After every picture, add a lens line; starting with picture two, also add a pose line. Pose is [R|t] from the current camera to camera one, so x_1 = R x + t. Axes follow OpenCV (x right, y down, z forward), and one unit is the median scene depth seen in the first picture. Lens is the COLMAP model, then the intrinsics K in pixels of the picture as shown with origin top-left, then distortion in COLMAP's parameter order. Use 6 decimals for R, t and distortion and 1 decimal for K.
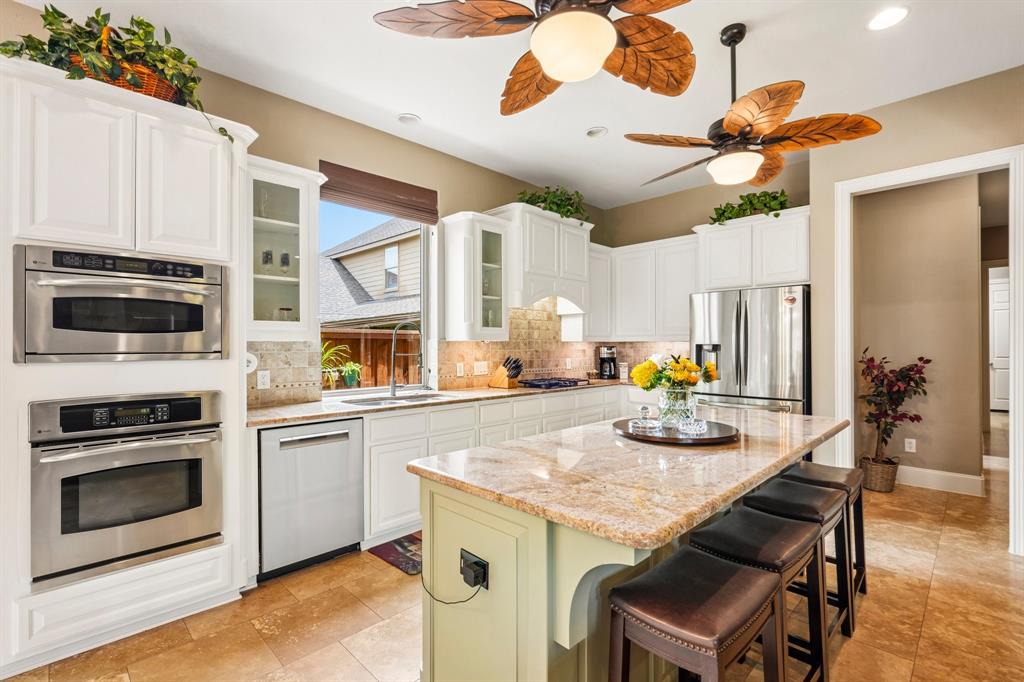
lens RADIAL K [[467.6, 0, 512.1], [0, 467.6, 344.0], [0, 0, 1]] dist [-0.001123, 0.000442]
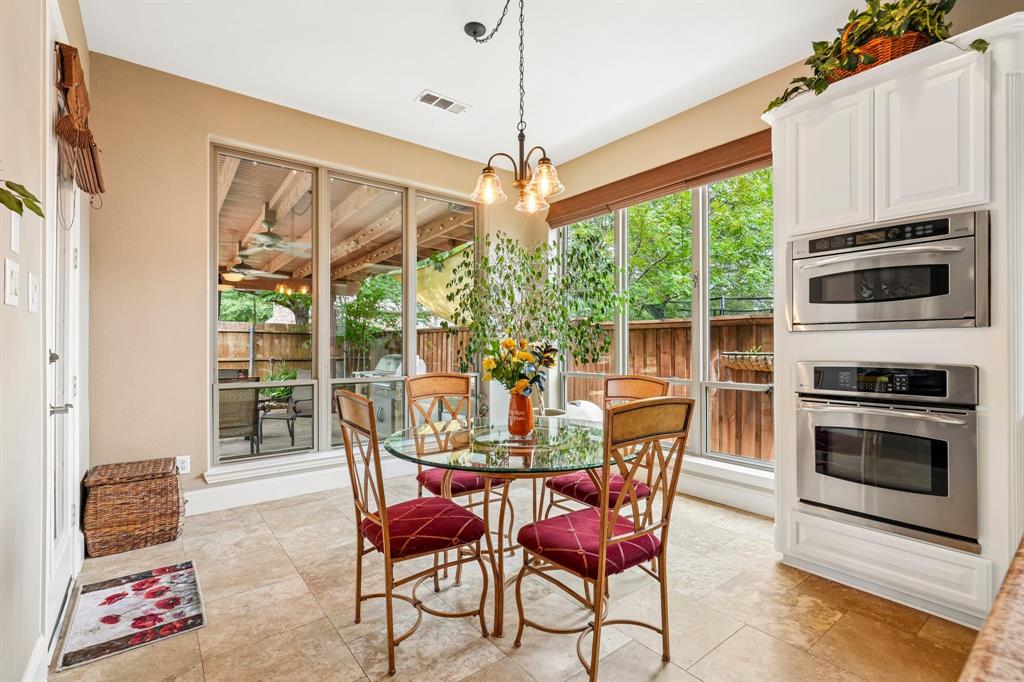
lens RADIAL K [[467.6, 0, 512.1], [0, 467.6, 344.0], [0, 0, 1]] dist [-0.001123, 0.000442]
pose [[-0.122799, -0.001290, -0.992431, 0.290624], [0.005939, 0.999980, -0.002034, 0.061210], [0.992414, -0.006144, -0.122789, 0.310977]]
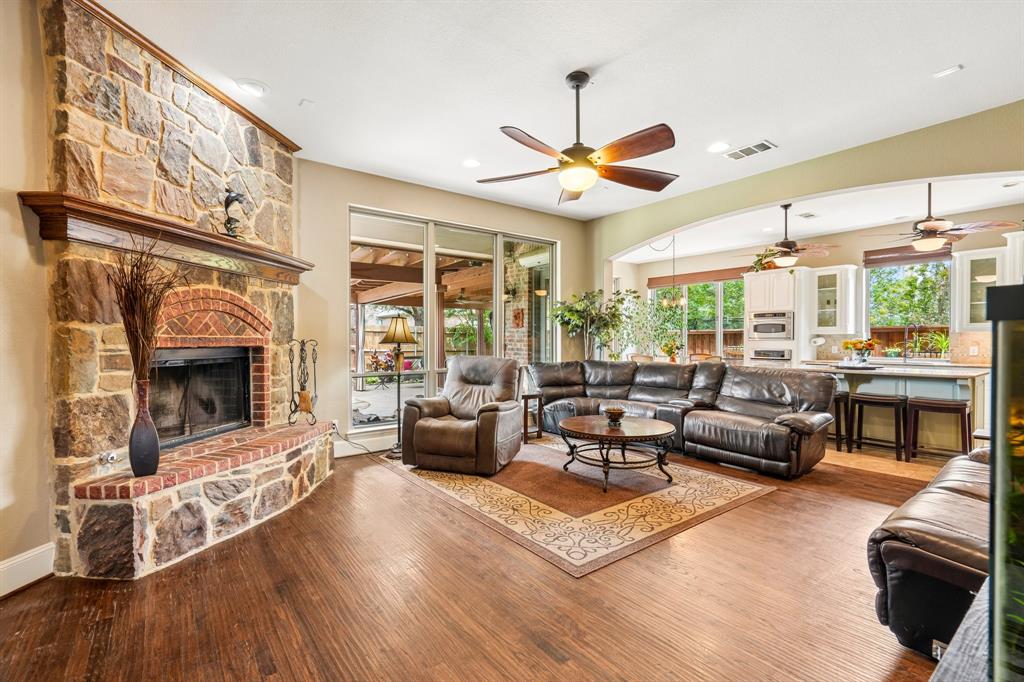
lens RADIAL K [[460.9, 0, 513.5], [0, 460.9, 345.7], [0, 0, 1]] dist [-0.003838, 0.001327]
pose [[-0.131187, 0.010961, -0.991297, 2.995005], [0.004875, 0.999934, 0.010411, 0.029532], [0.991346, -0.003467, -0.131231, -0.545156]]
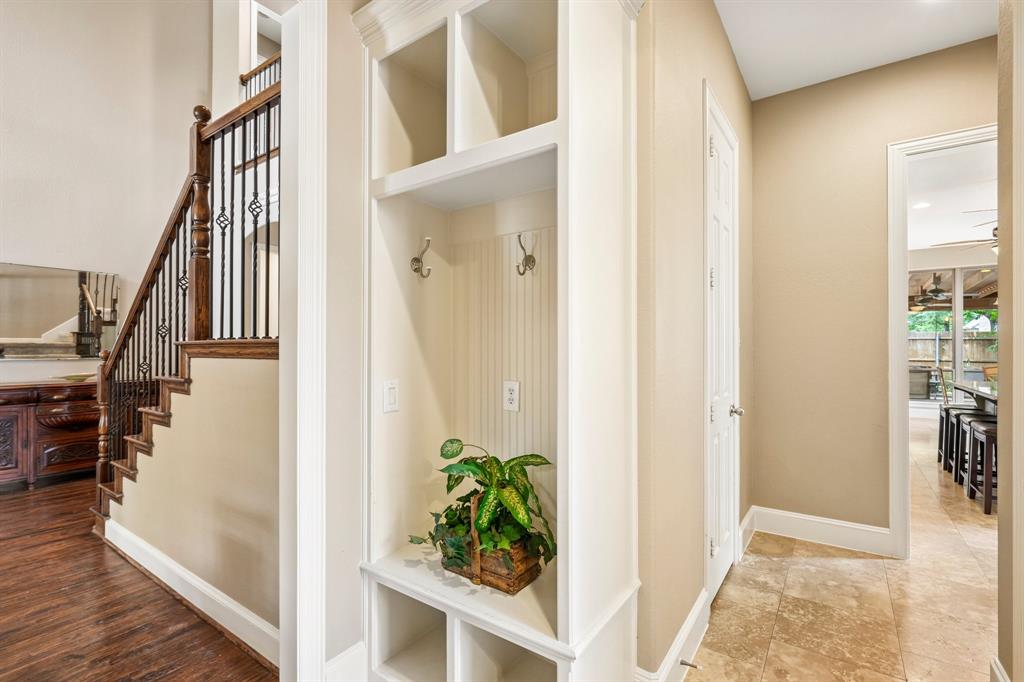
lens RADIAL K [[460.9, 0, 513.5], [0, 460.9, 345.7], [0, 0, 1]] dist [-0.003838, 0.001327]
pose [[-0.986364, 0.004144, -0.164525, 2.691204], [0.005471, 0.999956, -0.007610, 0.014211], [0.164486, -0.008407, -0.986344, 2.386118]]
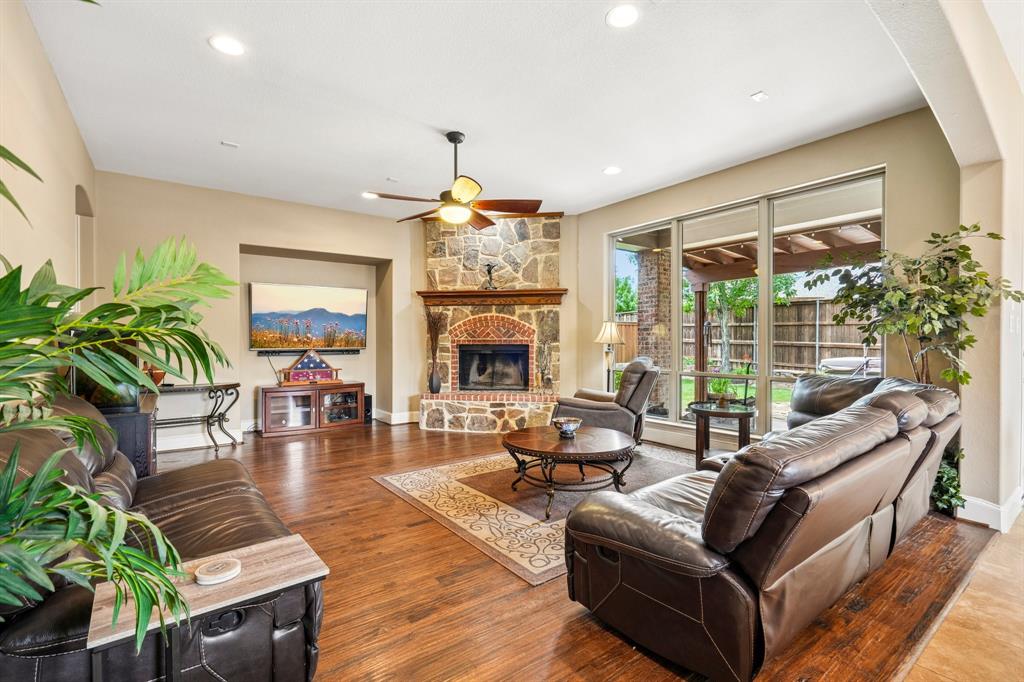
lens RADIAL K [[460.9, 0, 513.5], [0, 460.9, 345.7], [0, 0, 1]] dist [-0.003838, 0.001327]
pose [[-0.990010, 0.001289, 0.140993, 1.090650], [0.002203, 0.999978, 0.006327, 0.034864], [-0.140982, 0.006574, -0.989990, 1.218166]]
